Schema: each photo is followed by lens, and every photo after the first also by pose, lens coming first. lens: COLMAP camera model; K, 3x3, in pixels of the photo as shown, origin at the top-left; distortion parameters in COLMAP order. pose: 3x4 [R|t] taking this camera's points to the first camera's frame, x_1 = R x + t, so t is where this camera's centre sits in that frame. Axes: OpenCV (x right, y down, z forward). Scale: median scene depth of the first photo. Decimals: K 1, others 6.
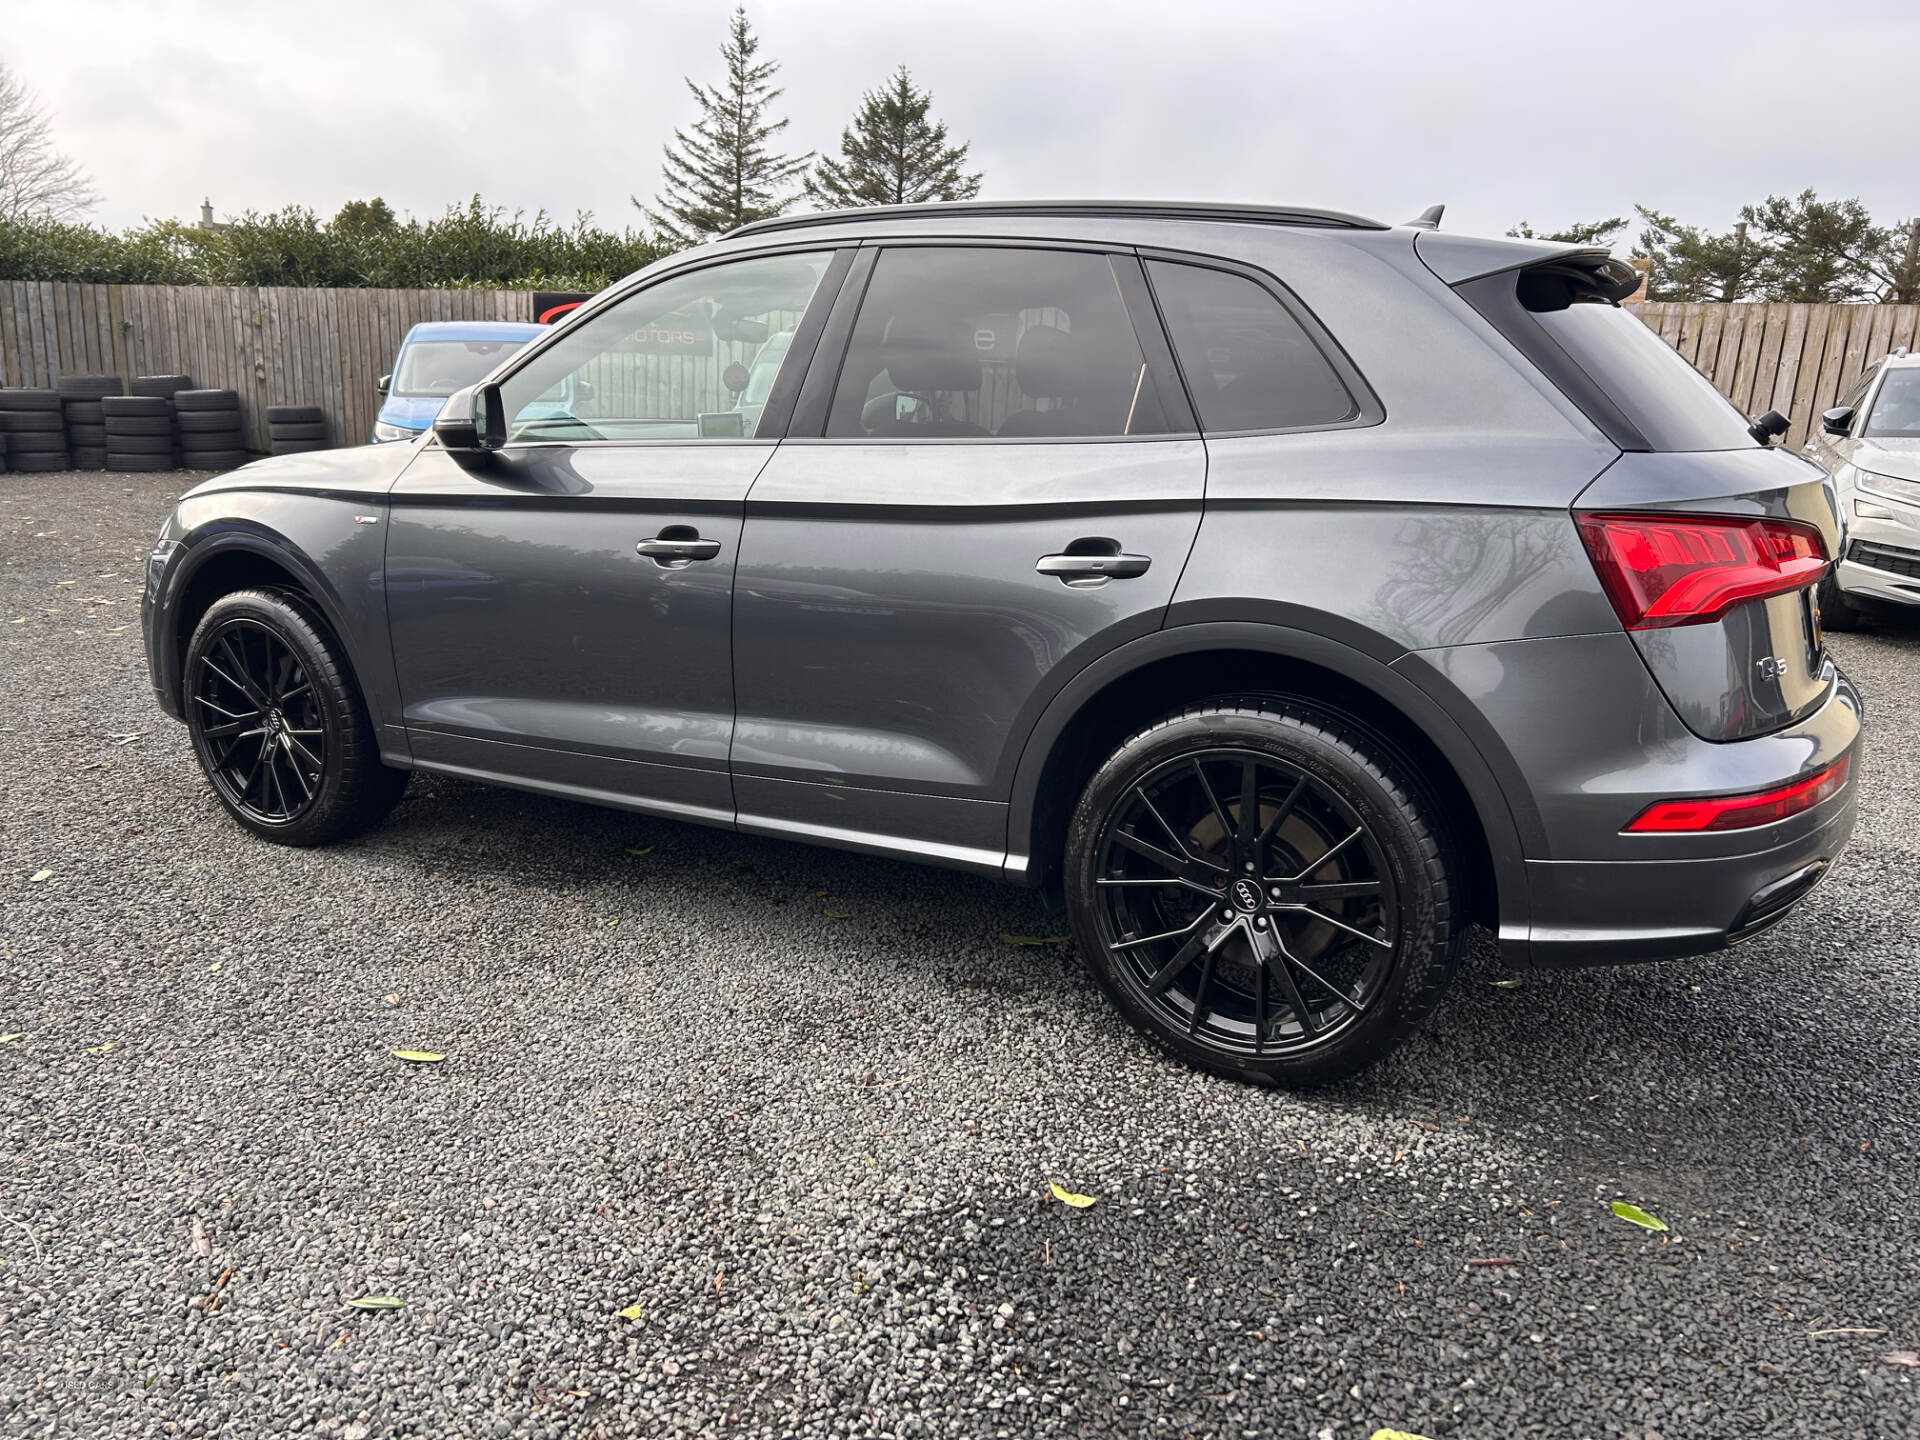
lens RADIAL K [[1520.7, 0, 957.4], [0, 1520.7, 625.9], [0, 0, 1]] dist [0.029099, -0.016280]
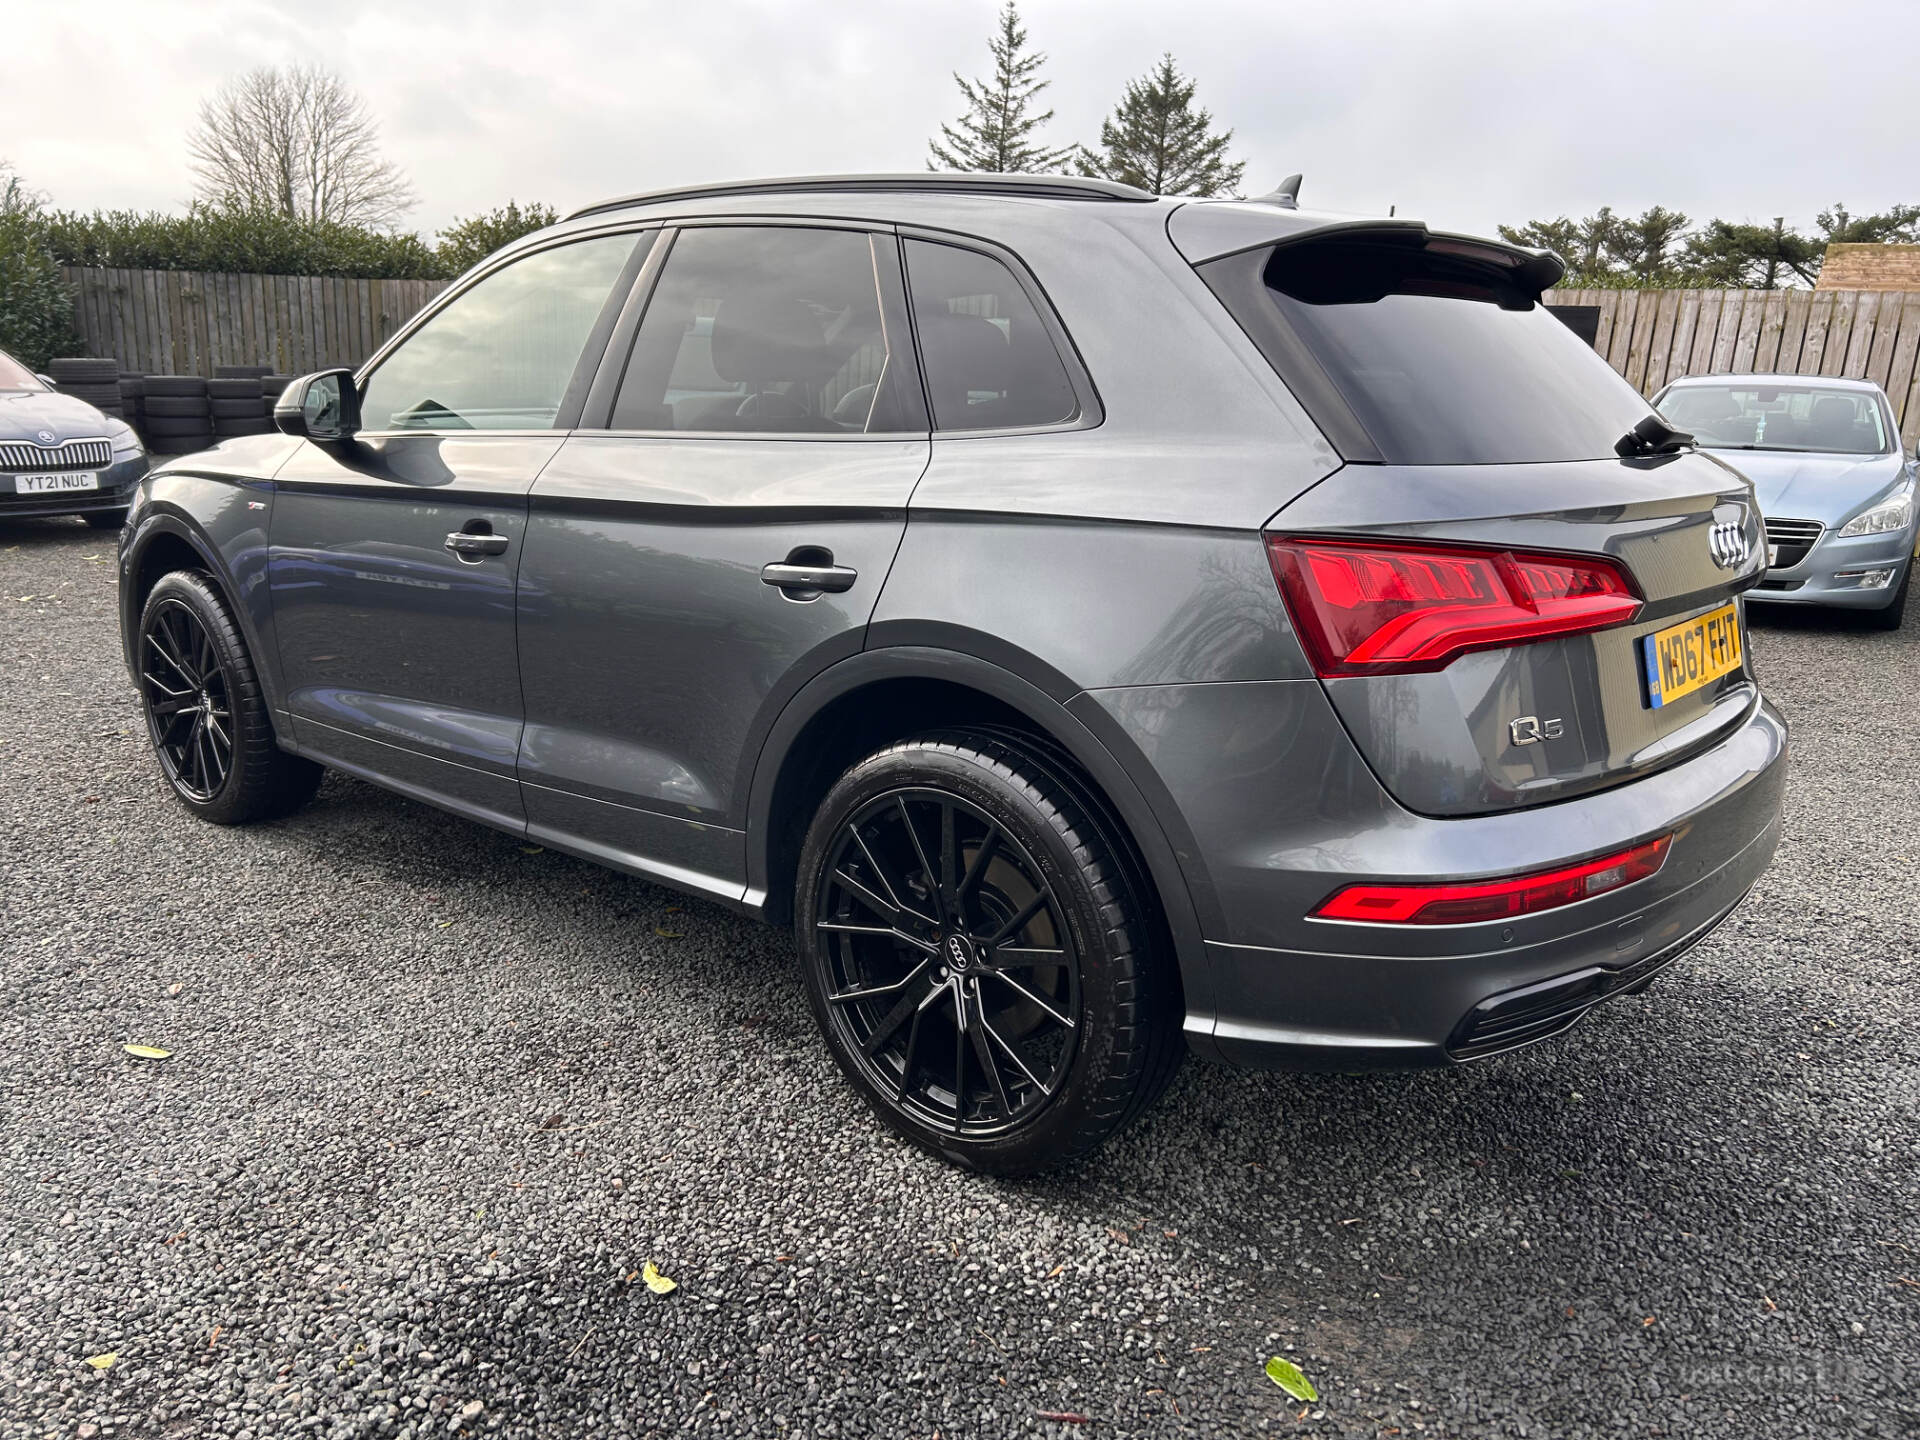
lens RADIAL K [[1520.7, 0, 957.4], [0, 1520.7, 625.9], [0, 0, 1]] dist [0.029099, -0.016280]
pose [[0.983138, 0.037752, -0.178927, 0.256589], [-0.036958, 0.999287, 0.007770, -0.015621], [0.179093, -0.001026, 0.983832, 0.094773]]
